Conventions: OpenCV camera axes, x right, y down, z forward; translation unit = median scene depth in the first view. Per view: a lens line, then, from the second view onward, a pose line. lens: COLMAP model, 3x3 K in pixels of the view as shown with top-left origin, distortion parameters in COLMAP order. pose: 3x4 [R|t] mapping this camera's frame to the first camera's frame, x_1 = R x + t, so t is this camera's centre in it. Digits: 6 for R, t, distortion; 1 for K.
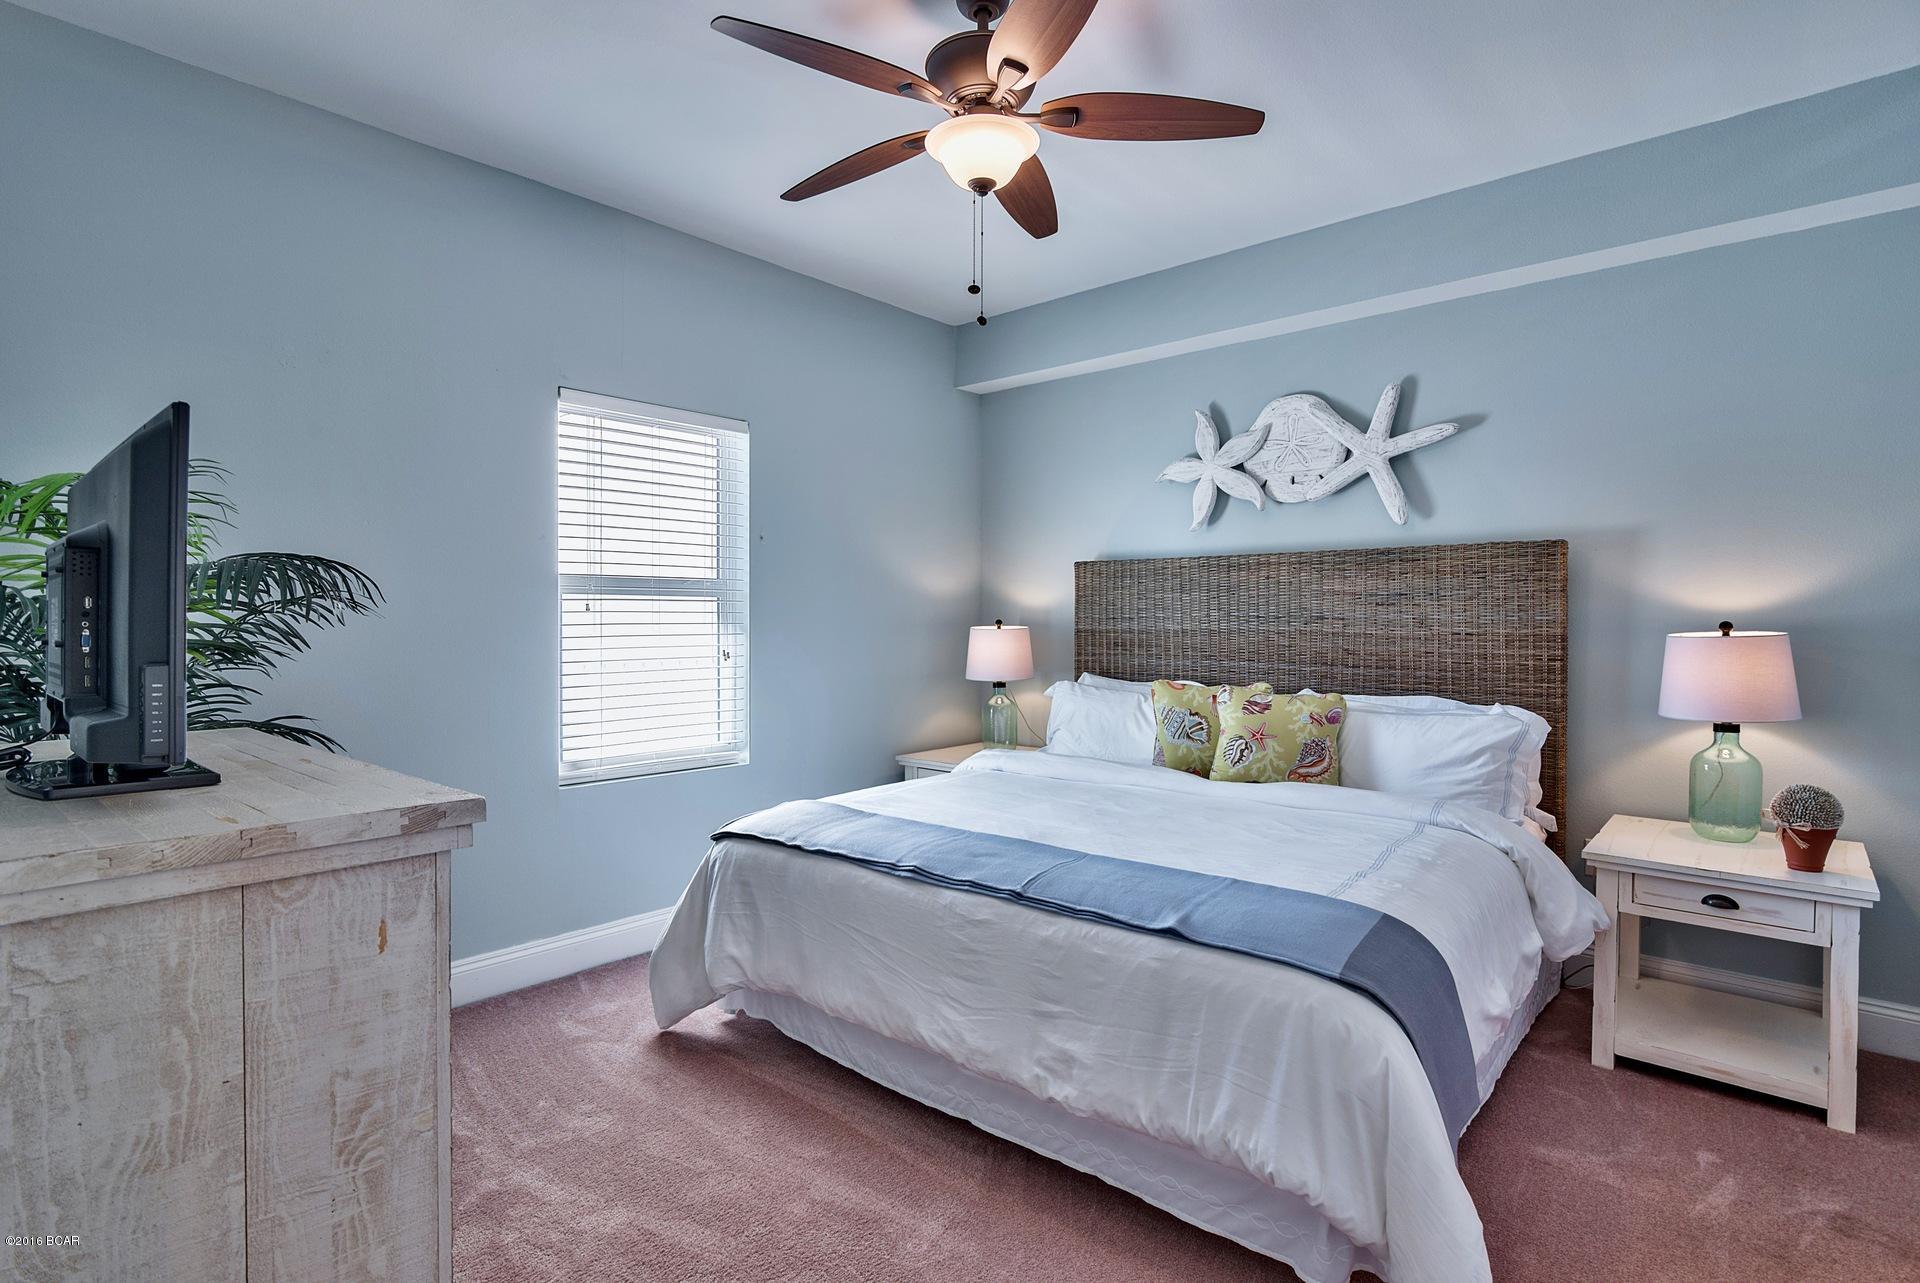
lens RADIAL K [[949.5, 0, 960.0], [0, 949.5, 641.5], [0, 0, 1]] dist [-0.001862, -0.001385]
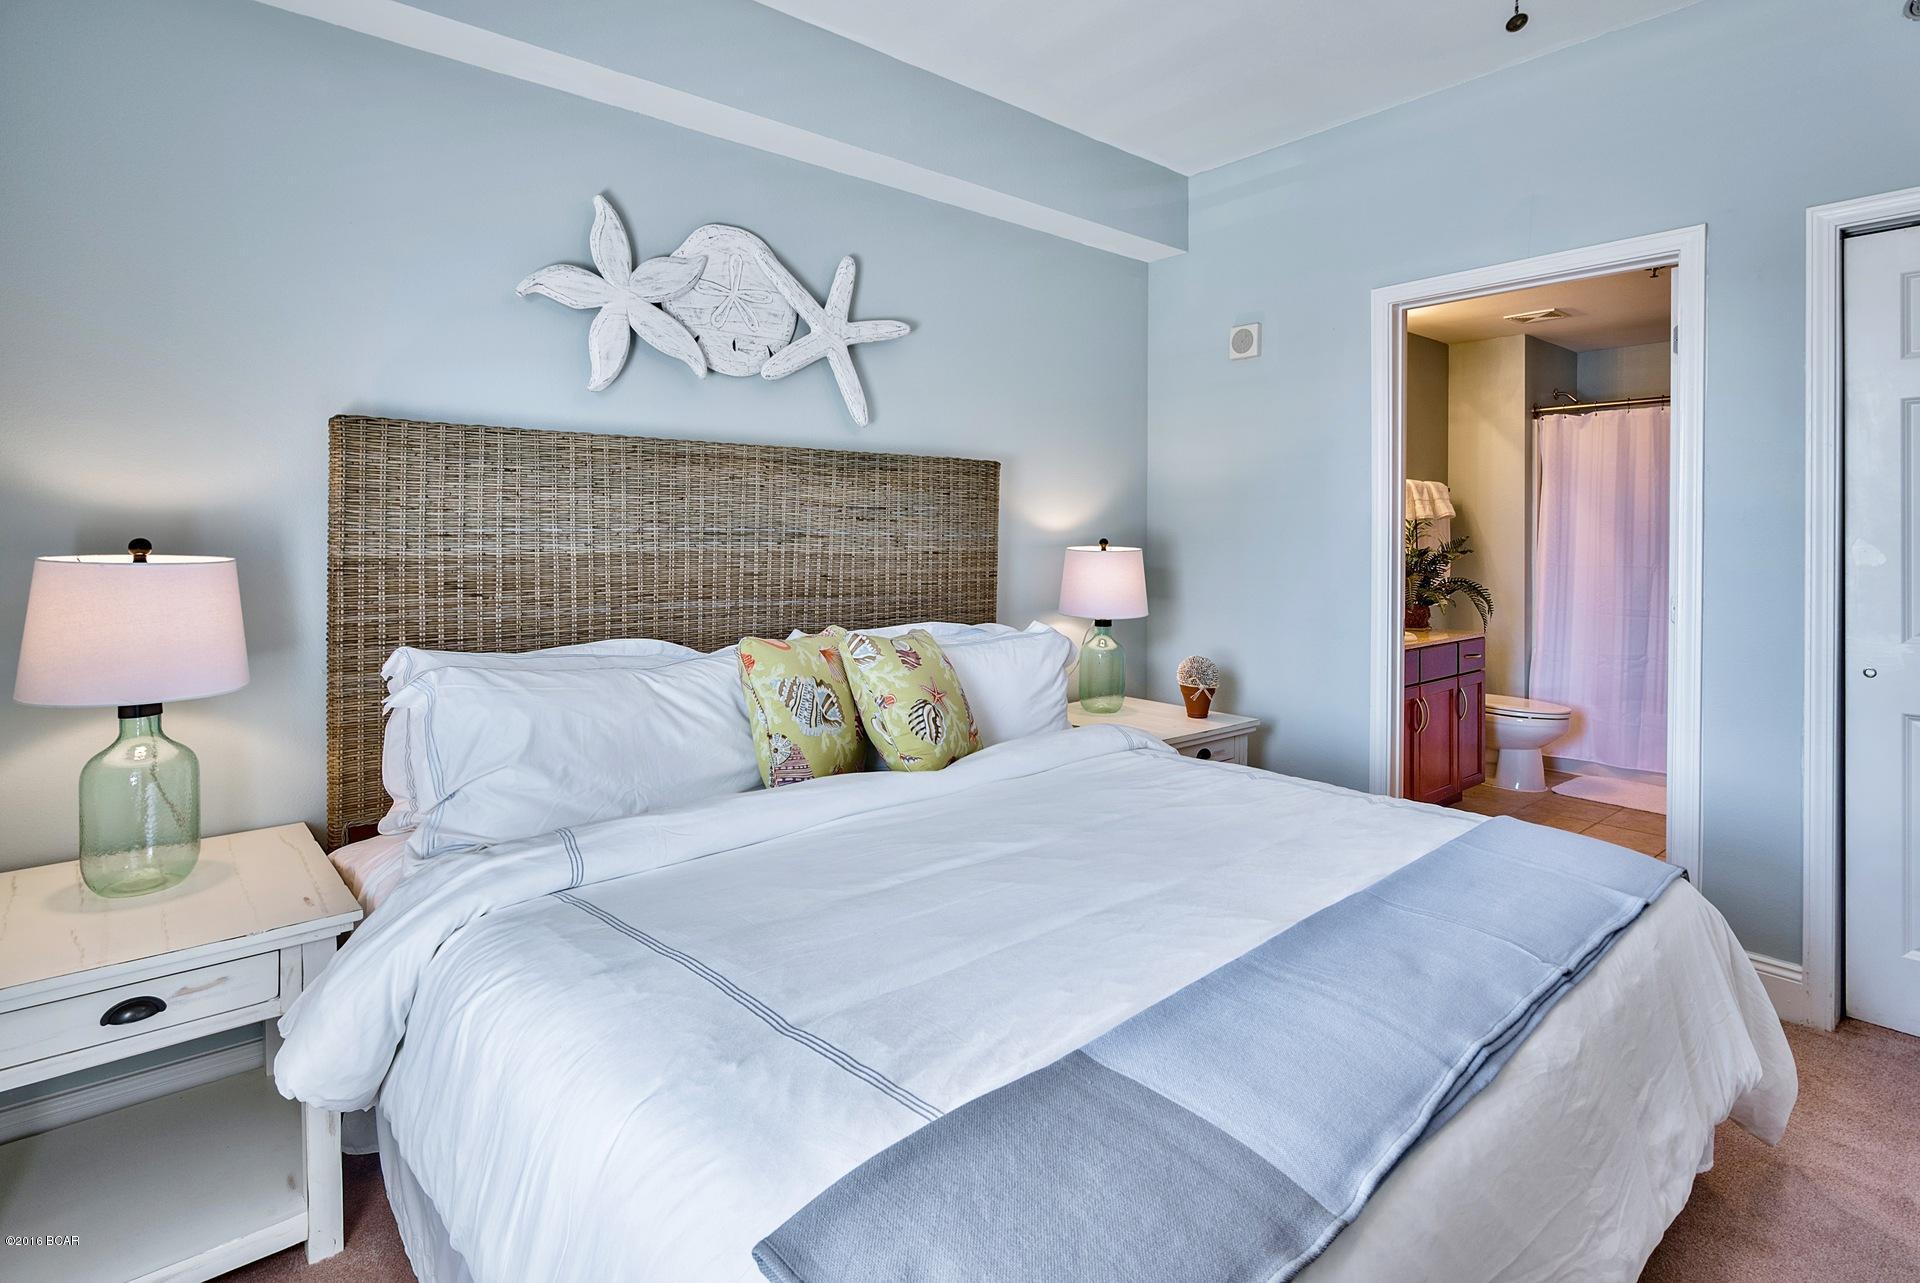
lens RADIAL K [[959.3, 0, 957.3], [0, 959.3, 543.4], [0, 0, 1]] dist [0.000859, -0.000171]
pose [[0.138284, -0.005736, 0.990376, -0.350553], [0.024466, 0.999698, 0.002374, -0.016287], [-0.990090, 0.023902, 0.138383, 0.734498]]
